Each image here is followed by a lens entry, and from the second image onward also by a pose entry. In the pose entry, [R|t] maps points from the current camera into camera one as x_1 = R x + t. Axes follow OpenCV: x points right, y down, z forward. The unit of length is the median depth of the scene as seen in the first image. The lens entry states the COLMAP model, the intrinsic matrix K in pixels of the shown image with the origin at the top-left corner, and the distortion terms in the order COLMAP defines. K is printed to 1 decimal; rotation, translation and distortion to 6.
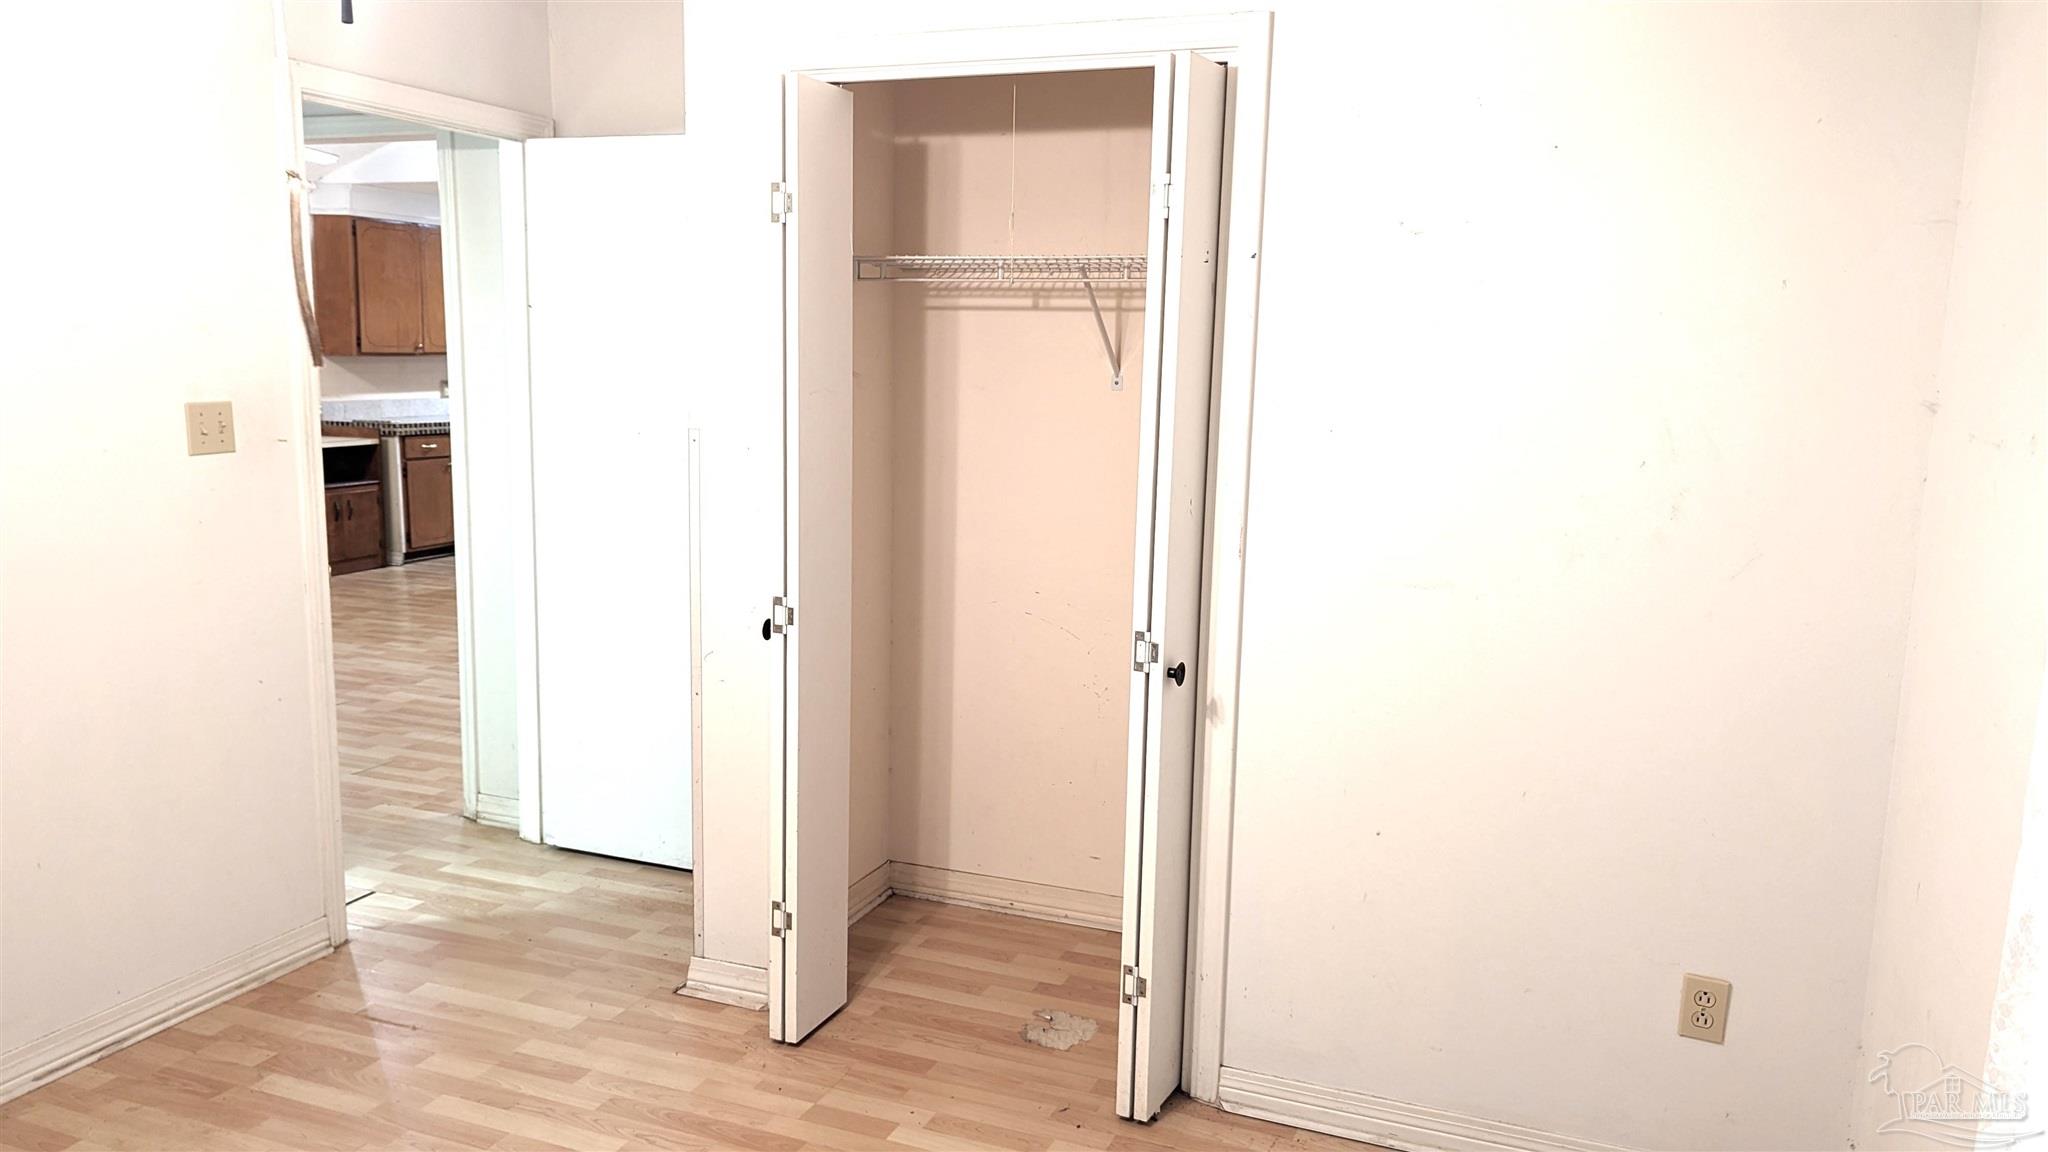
lens RADIAL K [[1449.6, 0, 1022.0], [0, 1449.6, 580.0], [0, 0, 1]] dist [0.049888, -0.036399]
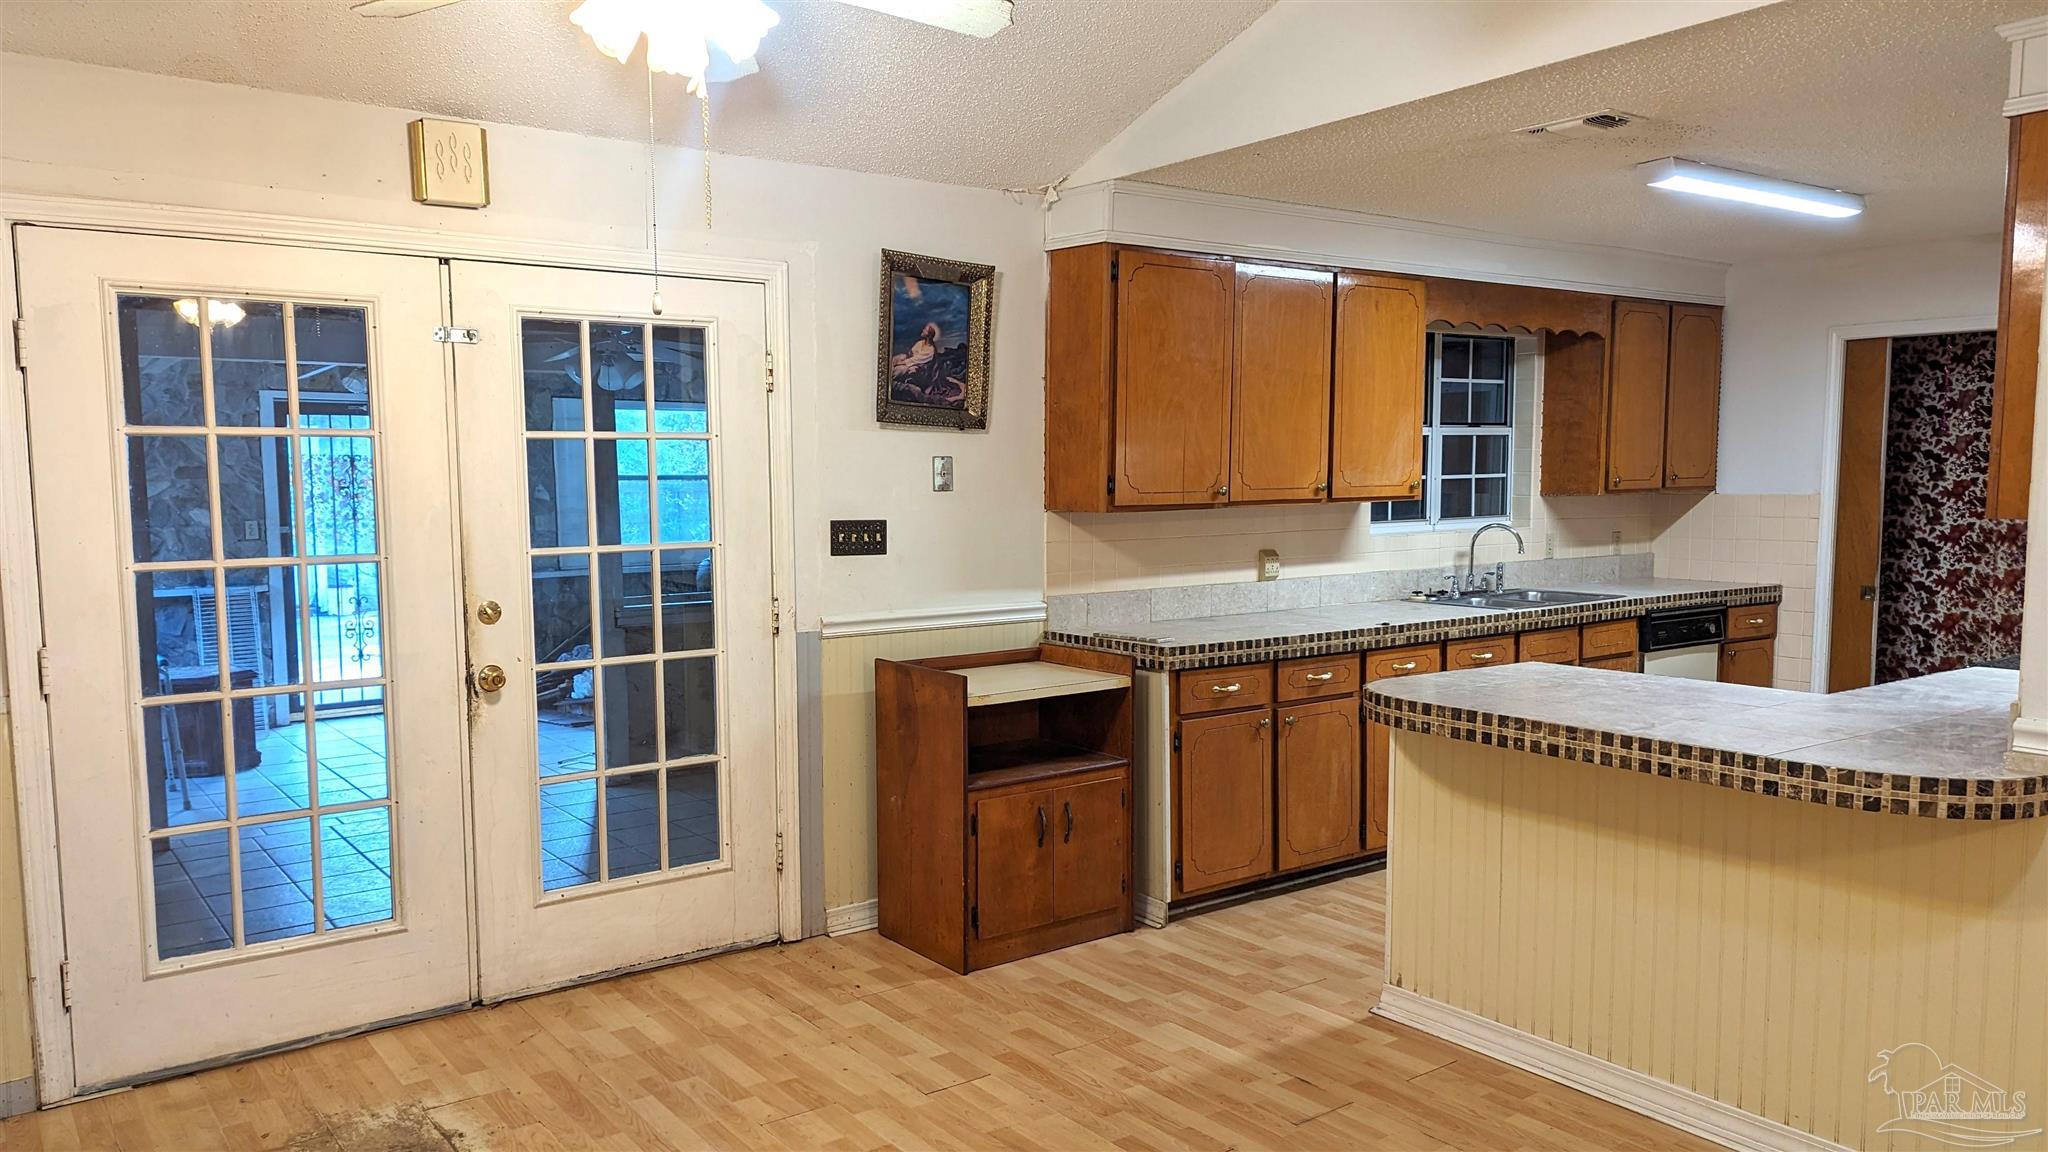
lens RADIAL K [[1449.6, 0, 1026.8], [0, 1449.6, 605.7], [0, 0, 1]] dist [0.049888, -0.036399]
pose [[0.851715, 0.022211, -0.523535, -0.208898], [-0.058949, 0.996820, -0.053611, -0.090758], [0.520680, 0.076524, 0.850316, 0.551375]]
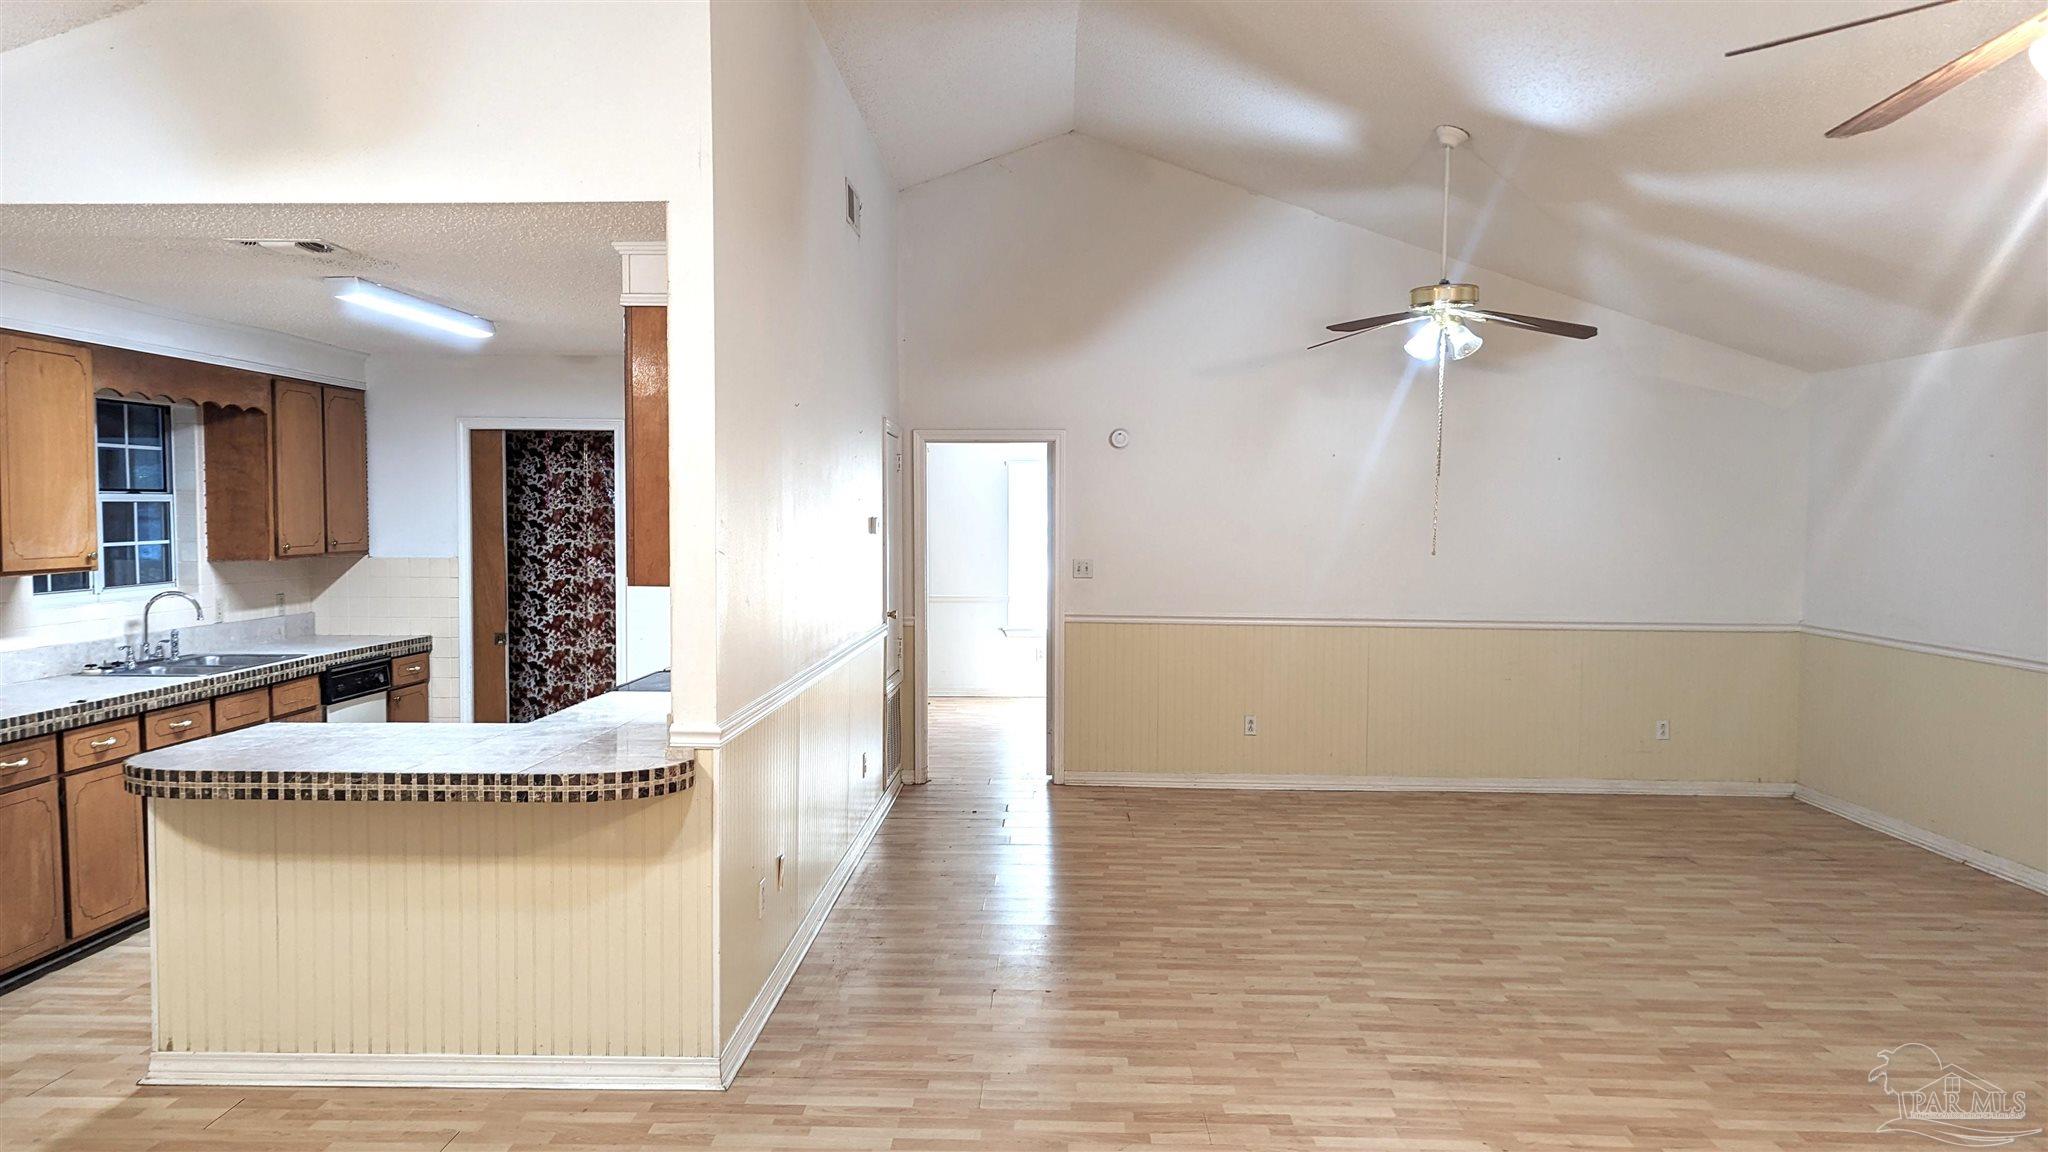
lens RADIAL K [[1449.6, 0, 1013.9], [0, 1449.6, 589.6], [0, 0, 1]] dist [0.049888, -0.036399]
pose [[0.938420, -0.034929, 0.343725, -0.244590], [0.070101, 0.993432, -0.090437, -0.089367], [-0.338309, 0.108963, 0.934705, 0.465603]]
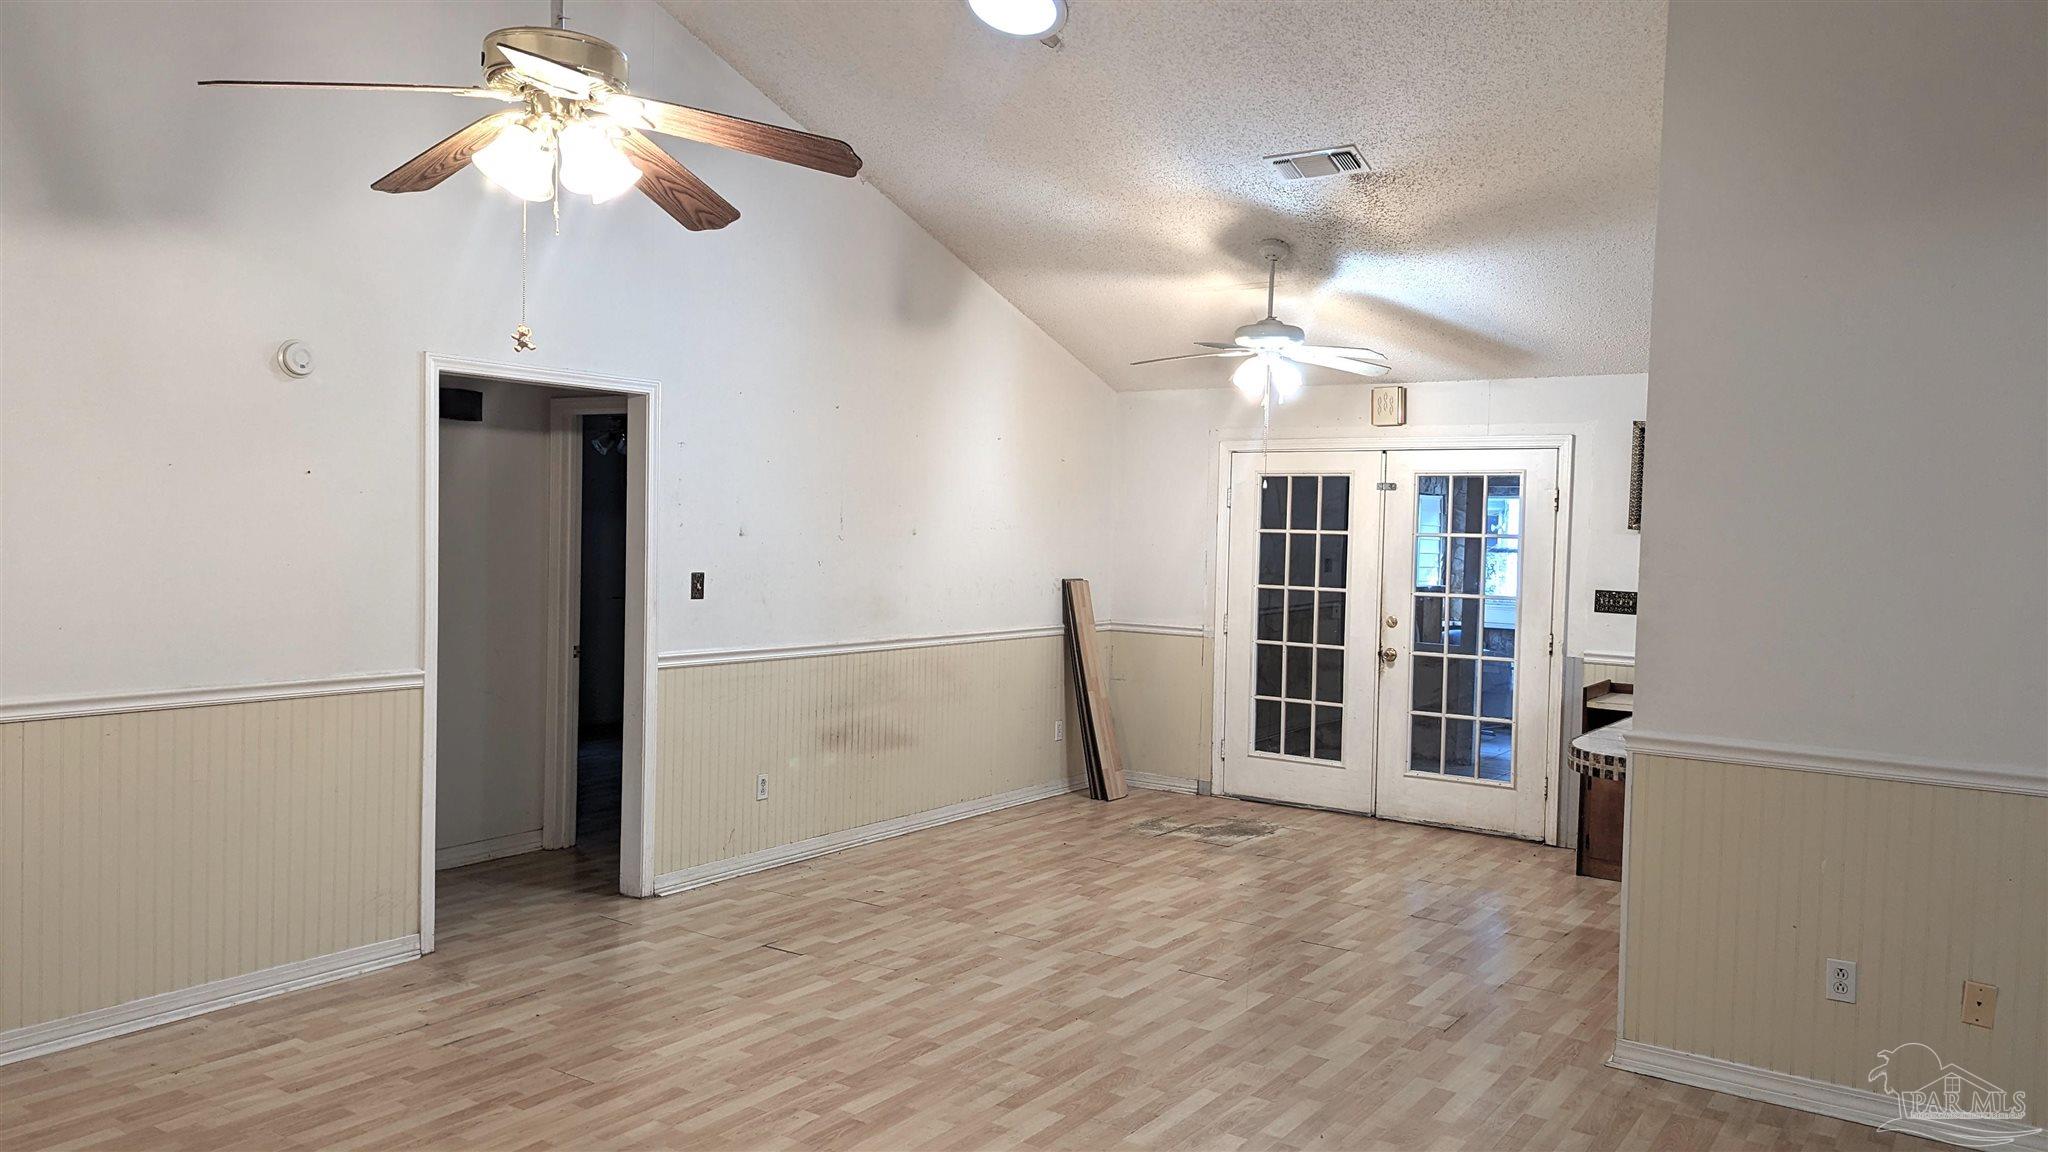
lens RADIAL K [[1449.6, 0, 1026.4], [0, 1449.6, 568.9], [0, 0, 1]] dist [0.049888, -0.036399]
pose [[-0.212871, 0.002993, -0.977076, 0.300562], [-0.185750, 0.981635, 0.043476, -0.128968], [0.959262, 0.190747, -0.208405, 0.791073]]
